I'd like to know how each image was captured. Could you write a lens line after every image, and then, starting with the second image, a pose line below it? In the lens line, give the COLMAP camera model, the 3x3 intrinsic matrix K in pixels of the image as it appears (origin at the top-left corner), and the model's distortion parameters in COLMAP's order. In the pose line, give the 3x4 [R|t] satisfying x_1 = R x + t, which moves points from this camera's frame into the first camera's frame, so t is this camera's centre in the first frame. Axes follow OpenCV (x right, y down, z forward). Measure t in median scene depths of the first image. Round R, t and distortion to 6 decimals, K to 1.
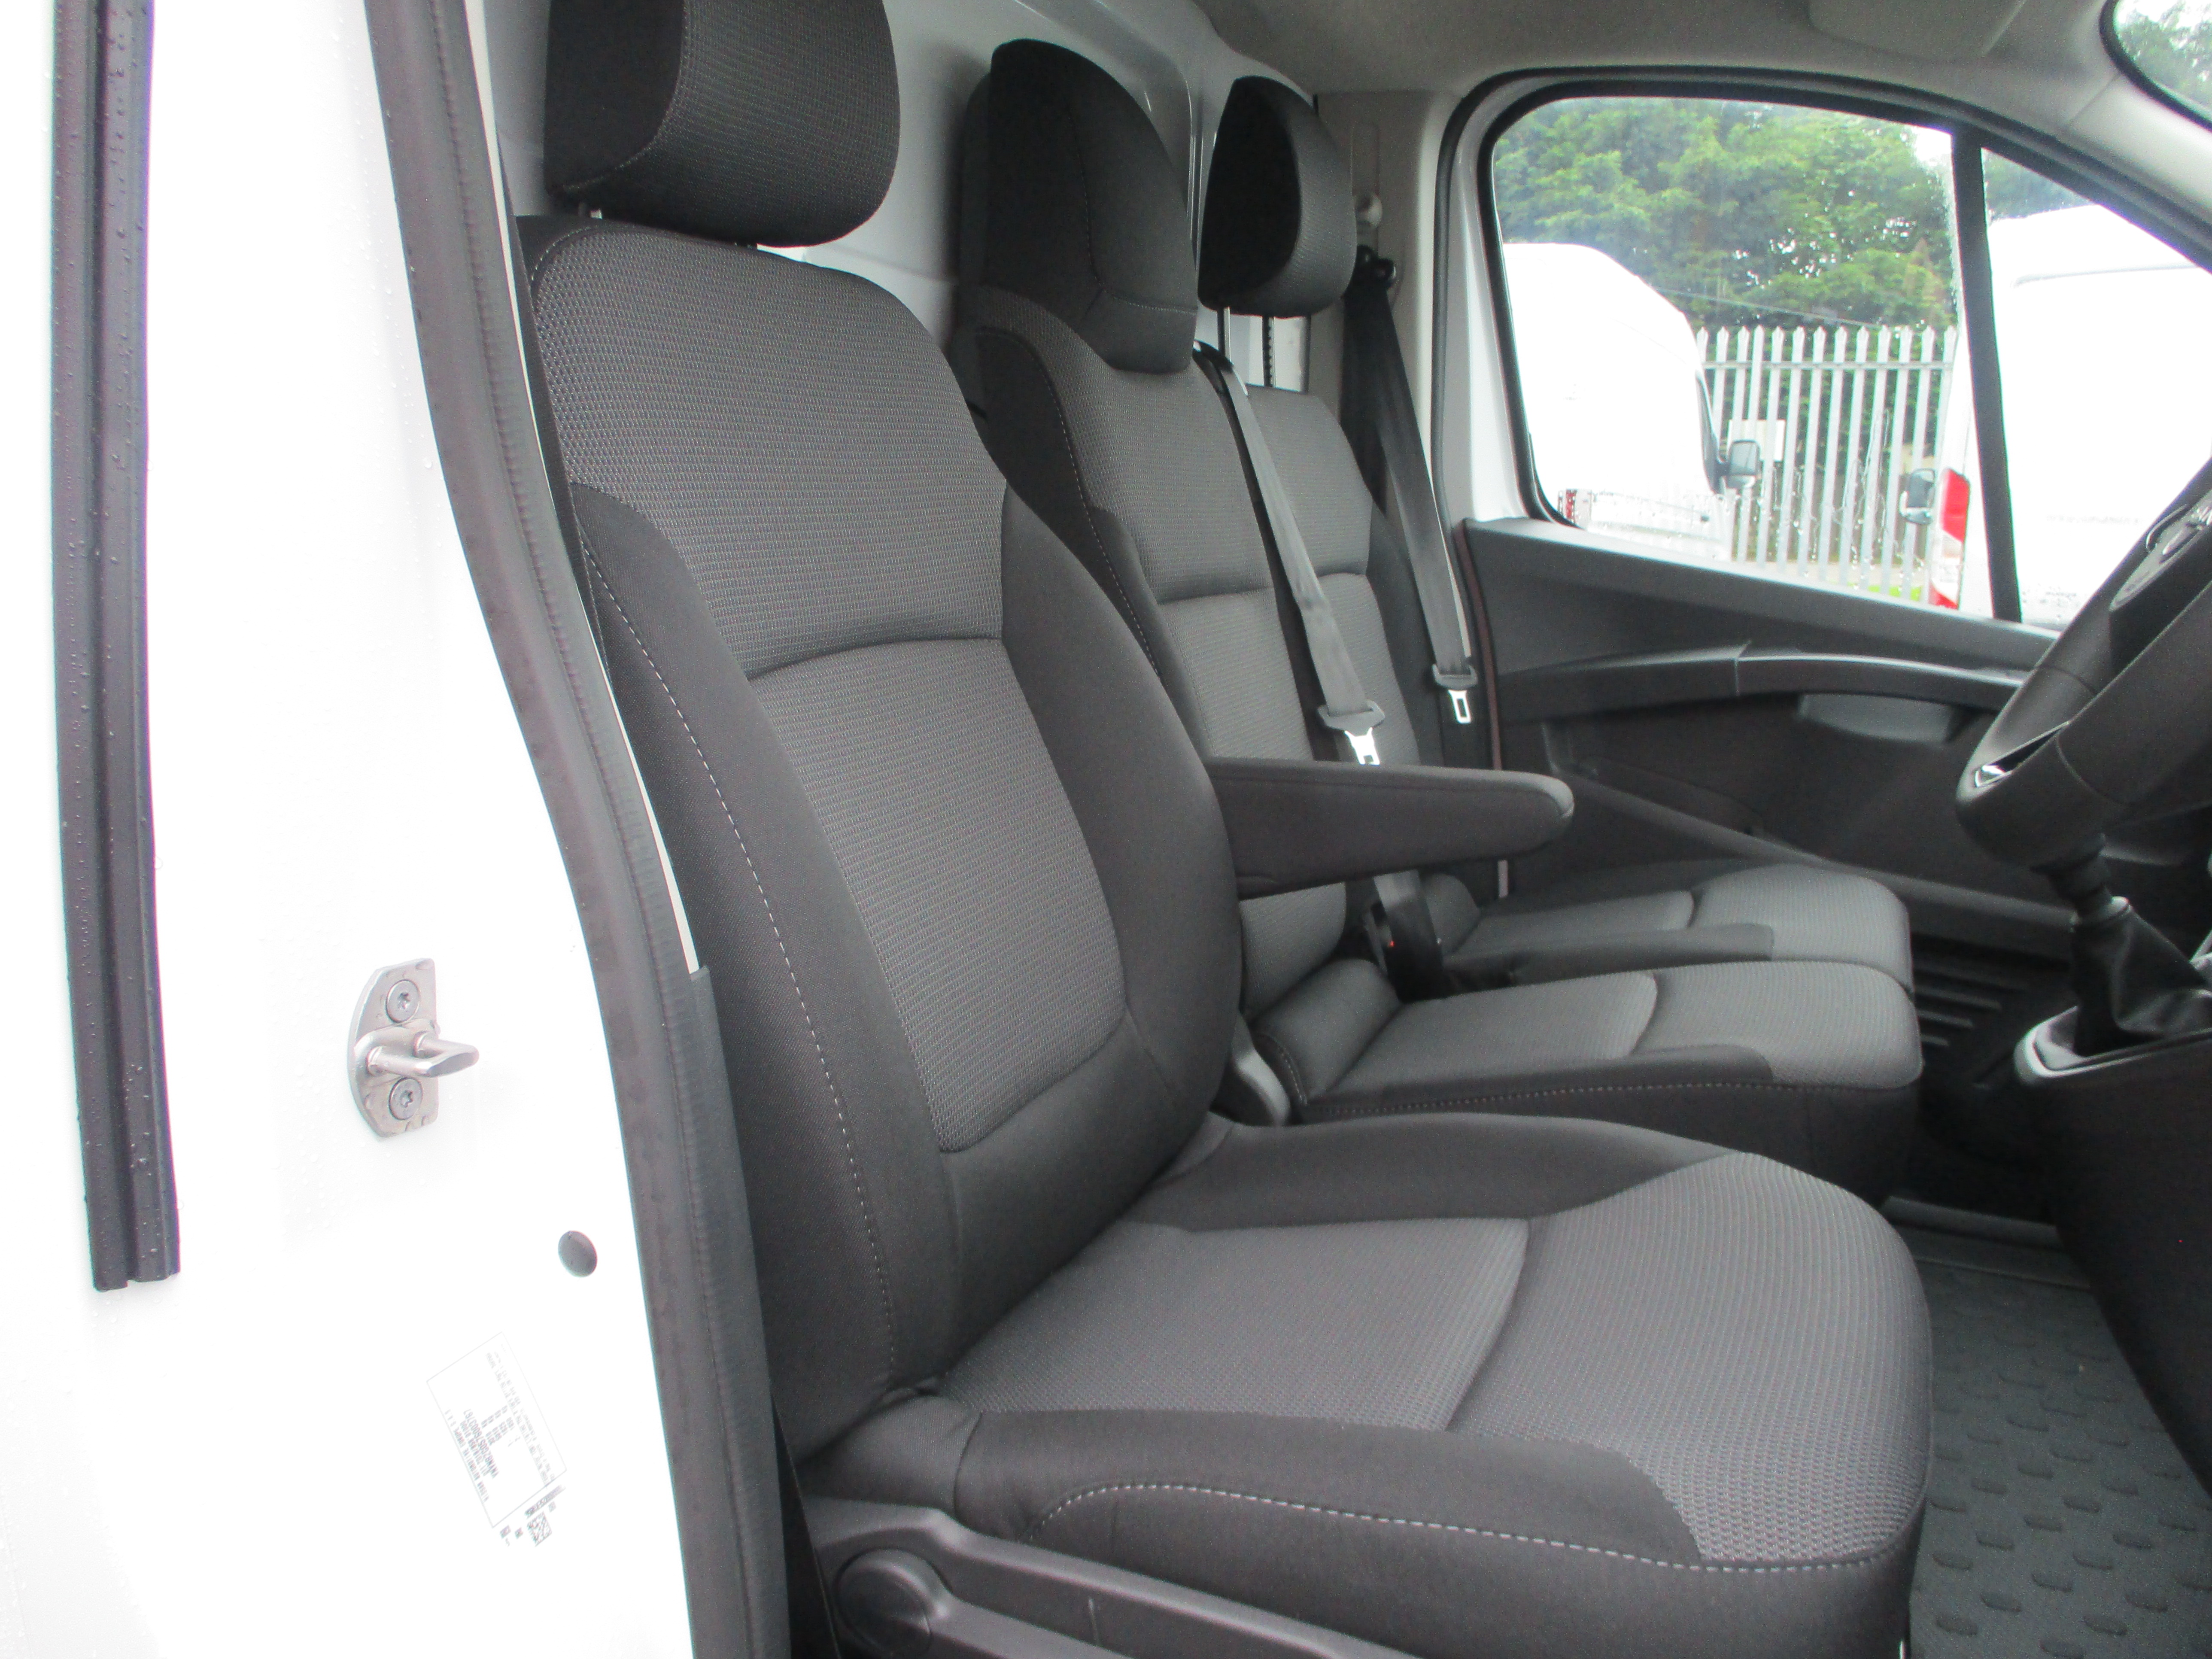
lens RADIAL K [[1845.7, 0, 1107.3], [0, 1845.7, 833.2], [0, 0, 1]] dist [-0.014057, -0.005846]
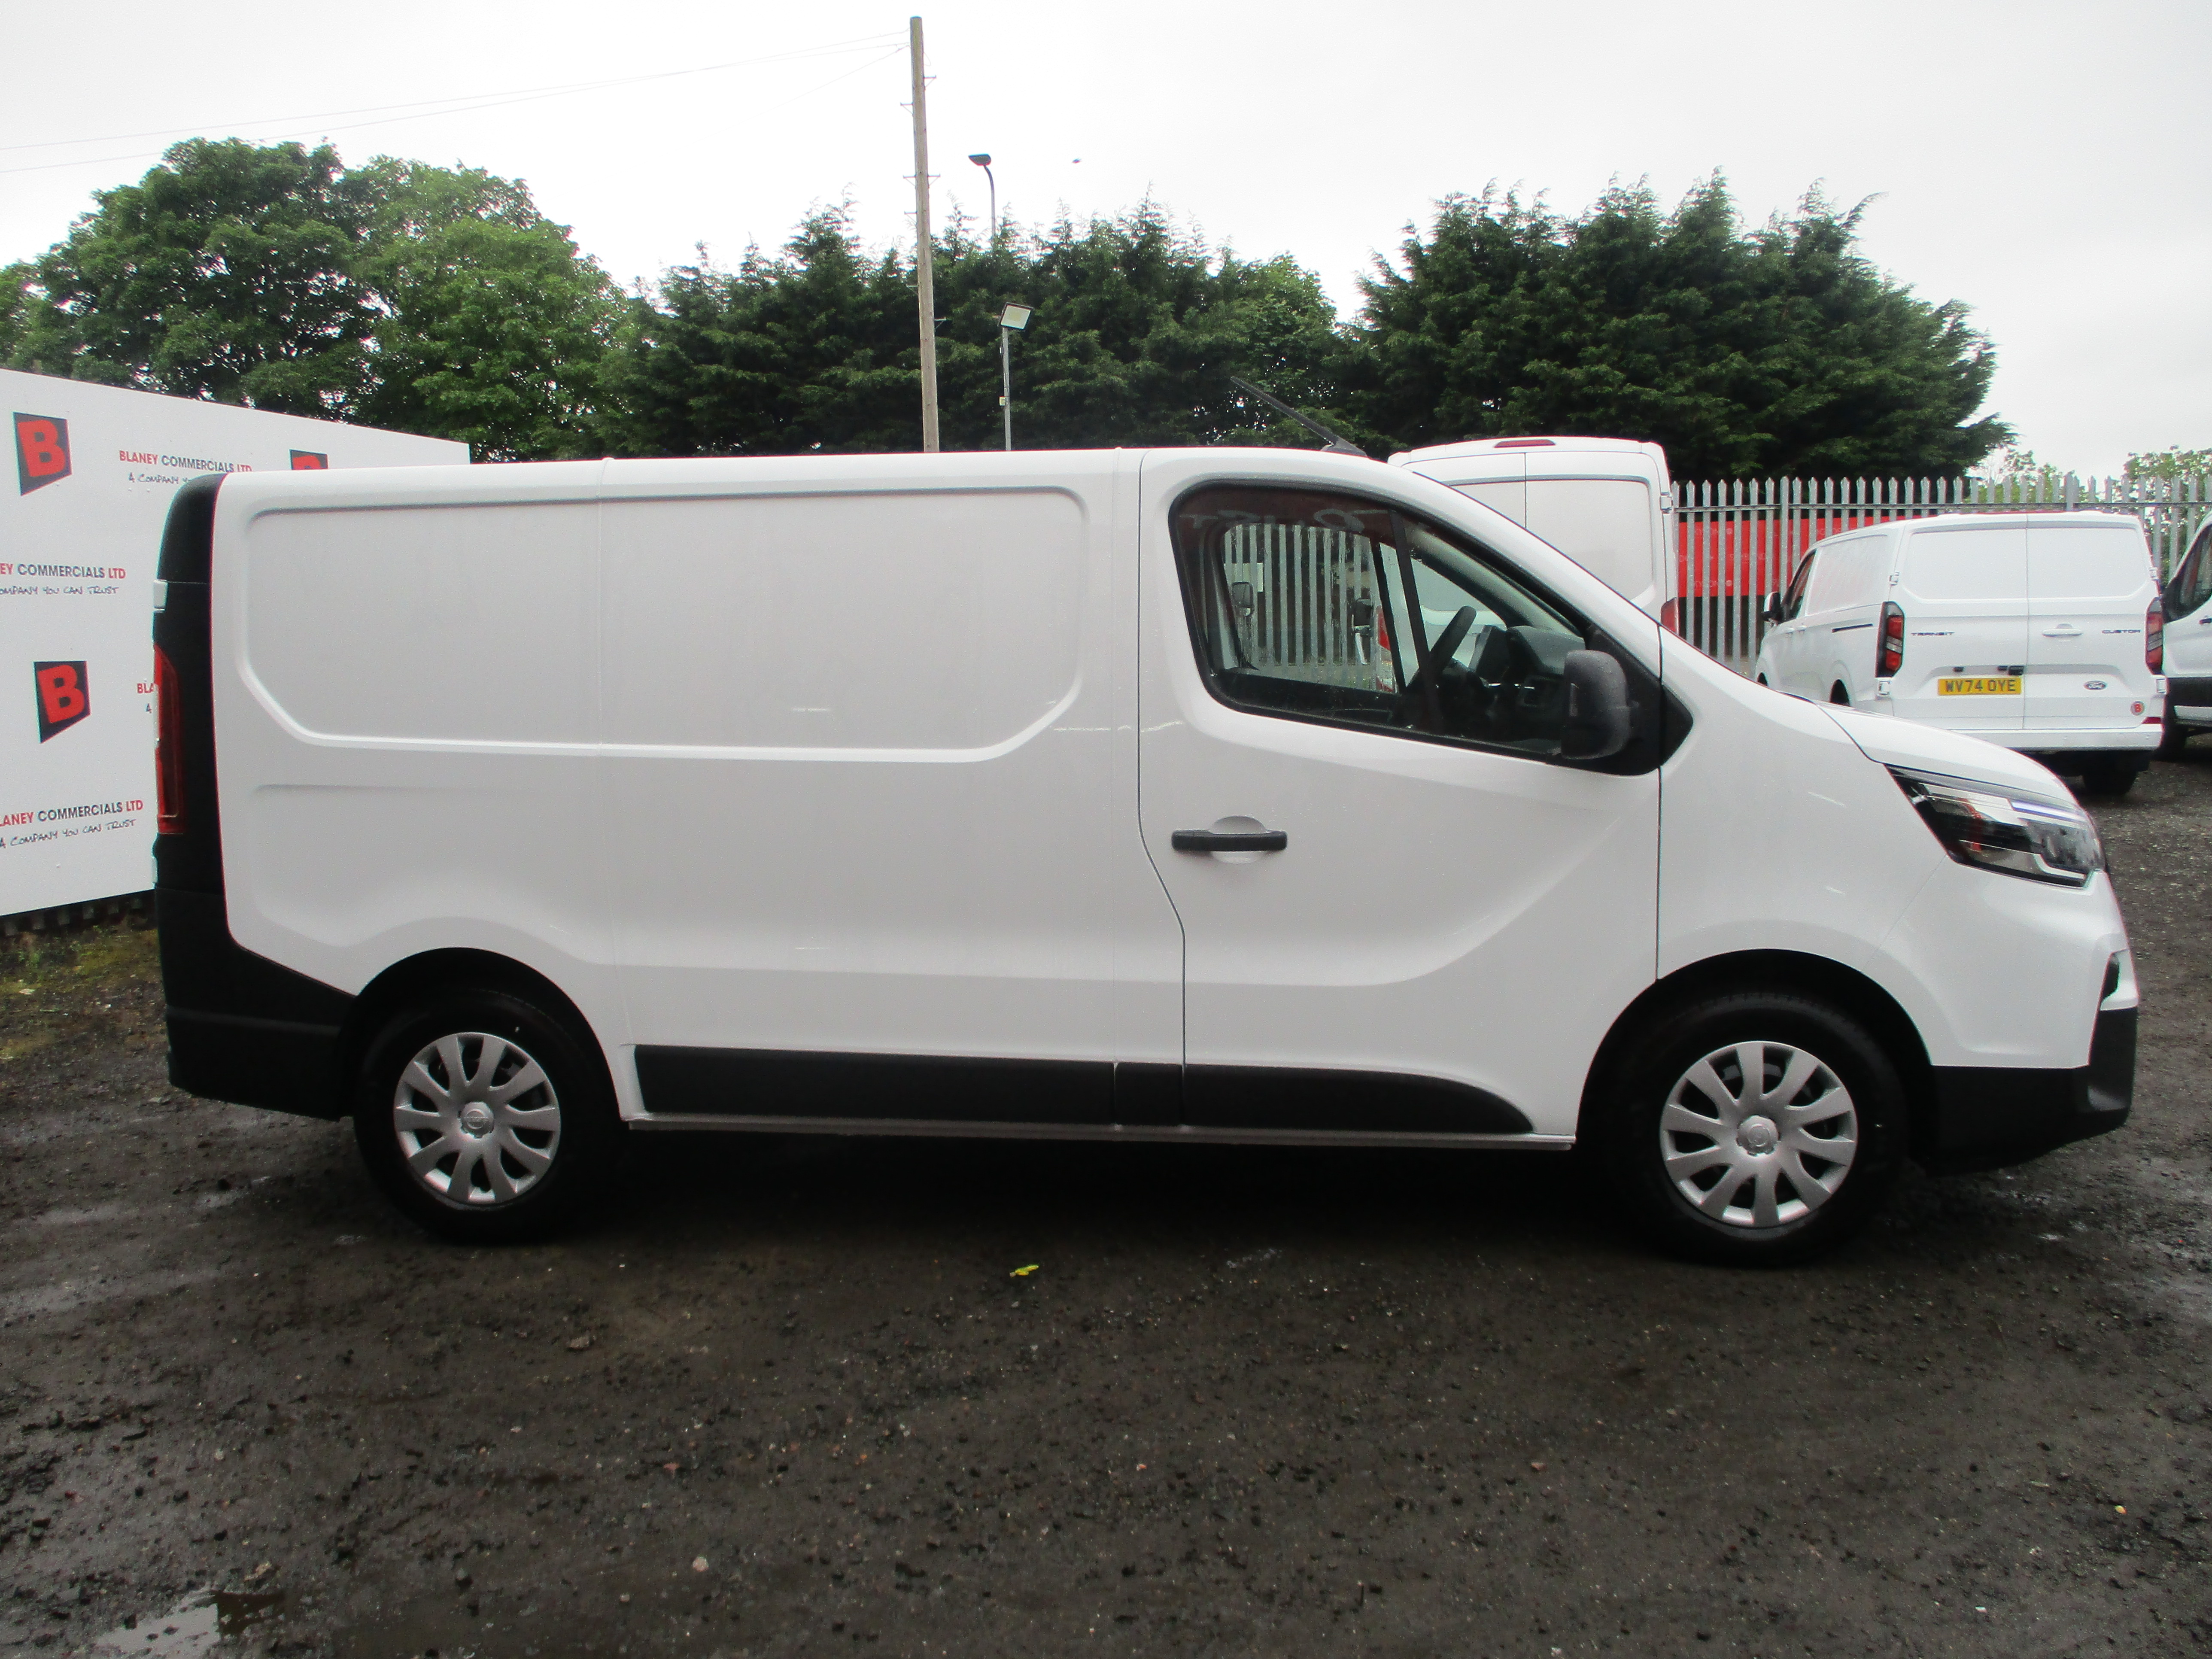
lens RADIAL K [[1845.7, 0, 1114.1], [0, 1845.7, 827.1], [0, 0, 1]] dist [-0.014057, -0.005846]
pose [[0.960444, -0.075330, 0.268090, -0.054432], [0.093438, 0.994081, -0.055420, 0.015805], [-0.262328, 0.078278, 0.961799, -0.122464]]
